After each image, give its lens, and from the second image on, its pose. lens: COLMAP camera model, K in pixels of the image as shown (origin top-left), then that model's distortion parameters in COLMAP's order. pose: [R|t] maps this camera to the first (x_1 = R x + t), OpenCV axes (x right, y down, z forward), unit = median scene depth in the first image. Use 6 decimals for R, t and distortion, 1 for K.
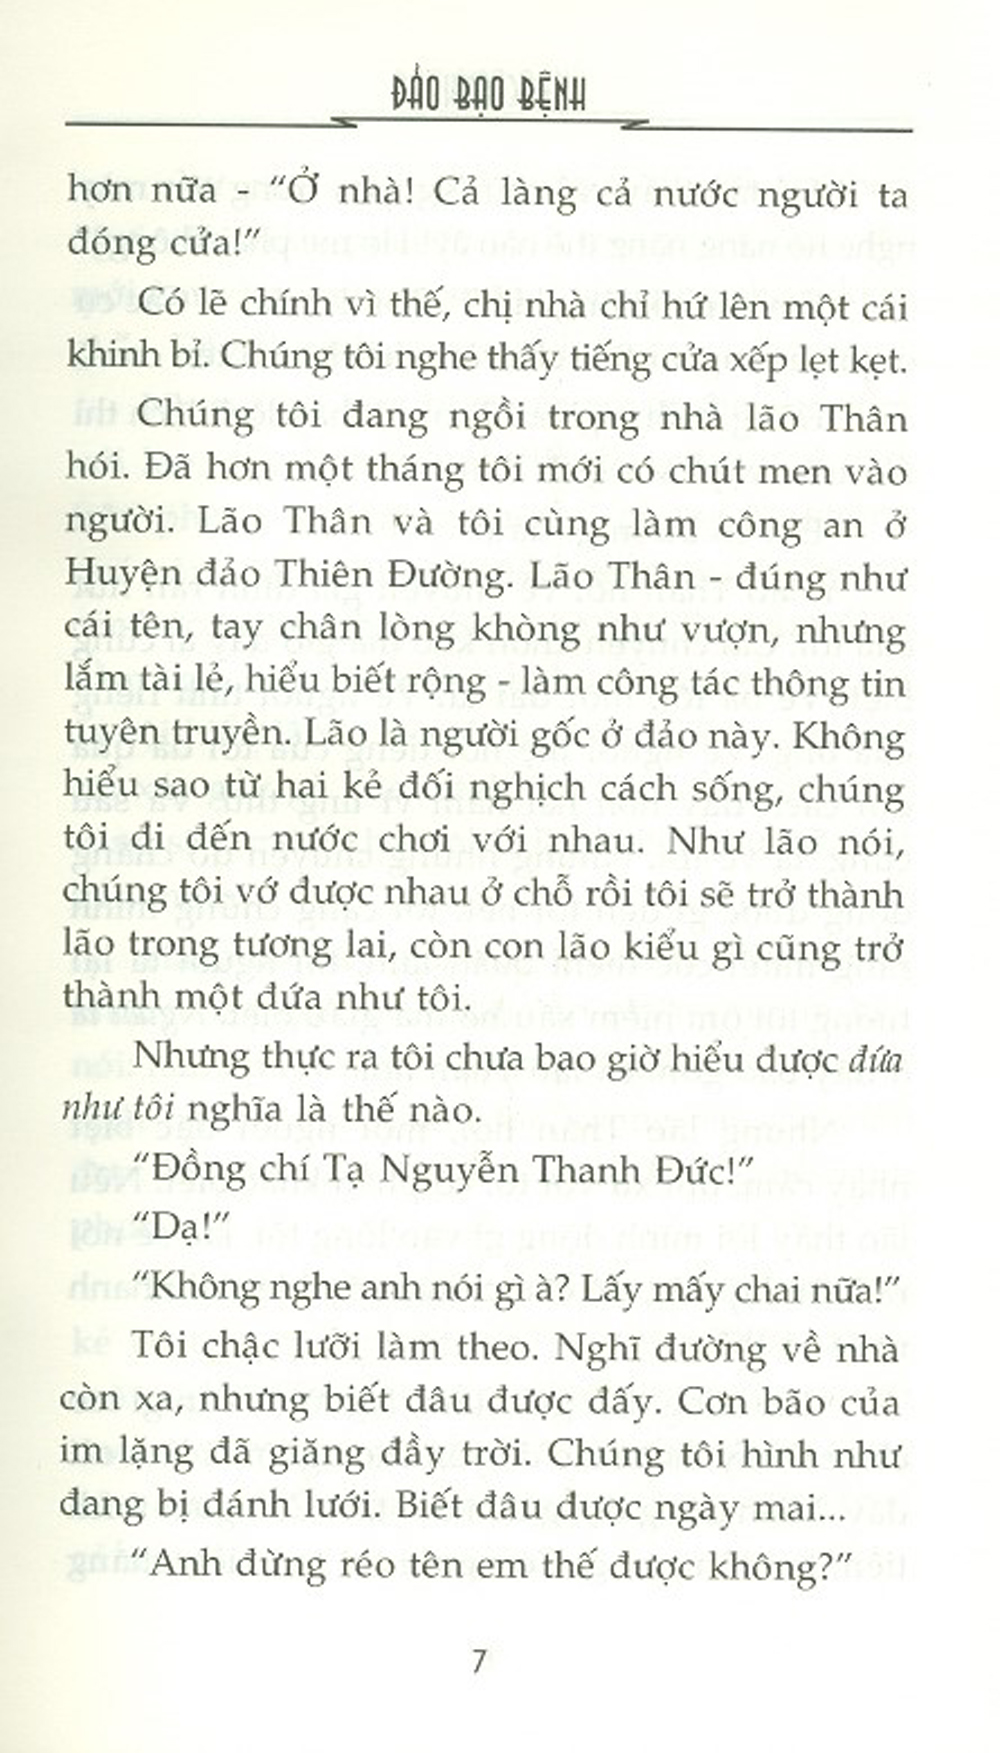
lens RADIAL K [[708.0, 0, 499.6], [0, 708.0, 876.5], [0, 0, 1]] dist [-0.000623, -0.000056]
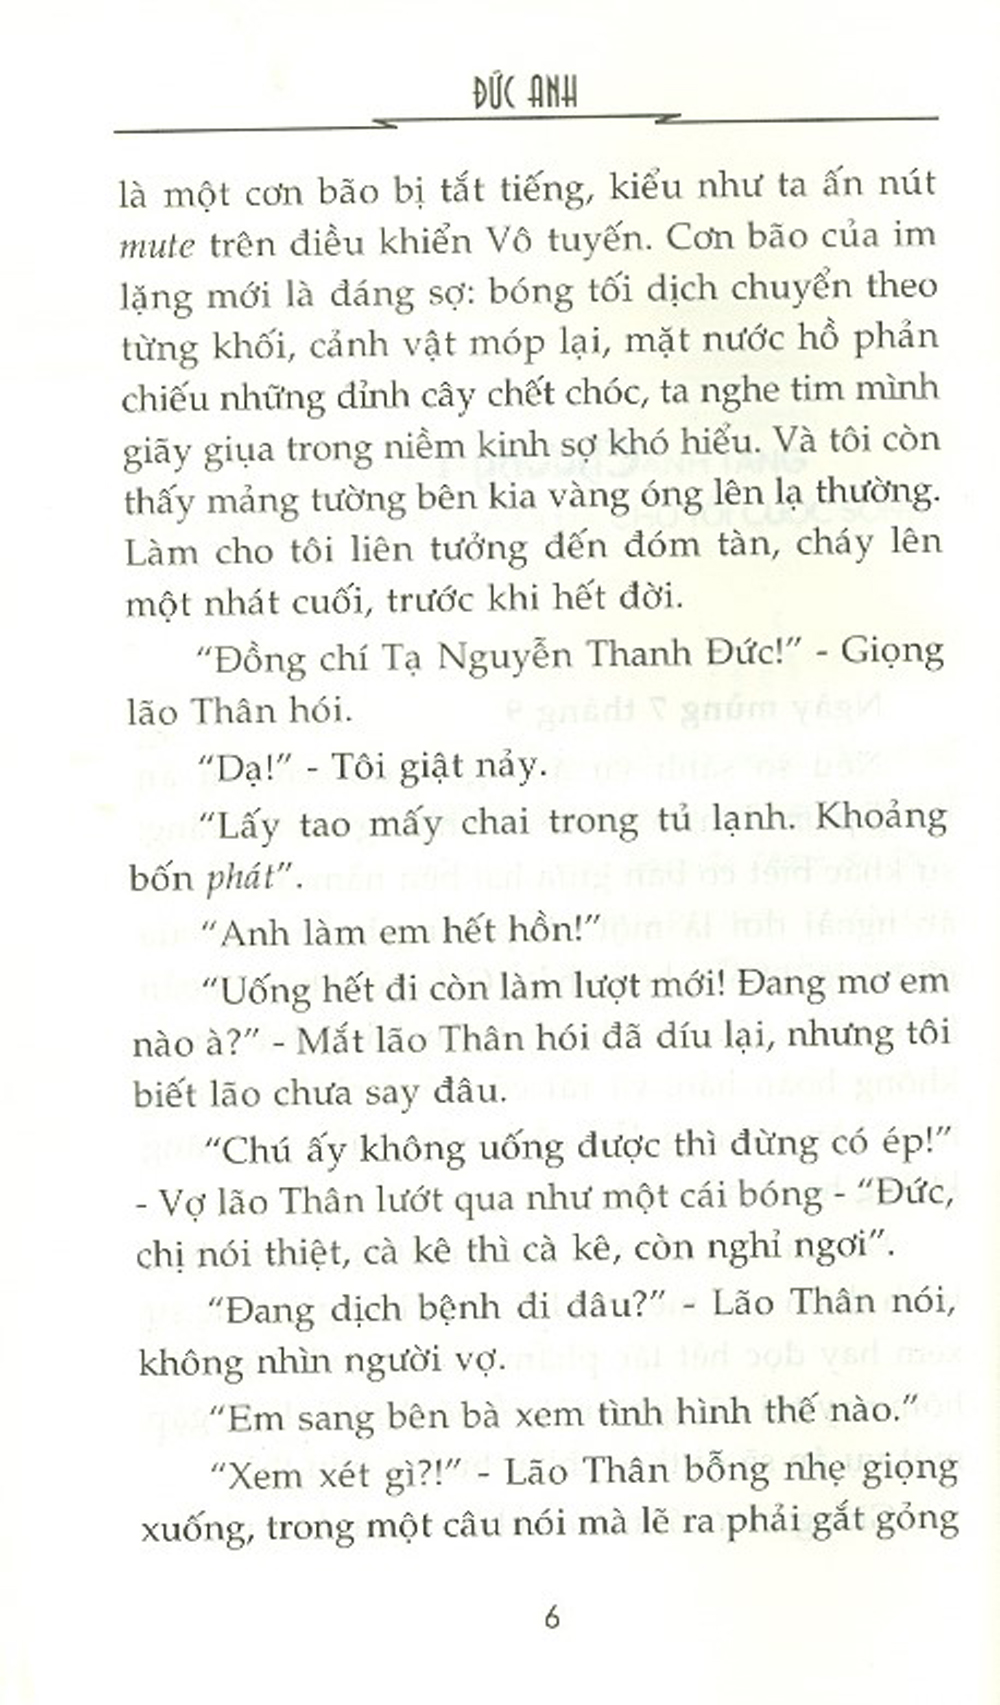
lens RADIAL K [[687.4, 0, 555.7], [0, 687.4, 852.5], [0, 0, 1]] dist [-0.003117, -0.000142]
pose [[0.999698, -0.024524, 0.001684, -0.006043], [0.024523, 0.999699, 0.000715, 0.699080], [-0.001701, -0.000674, 0.999998, 0.005301]]
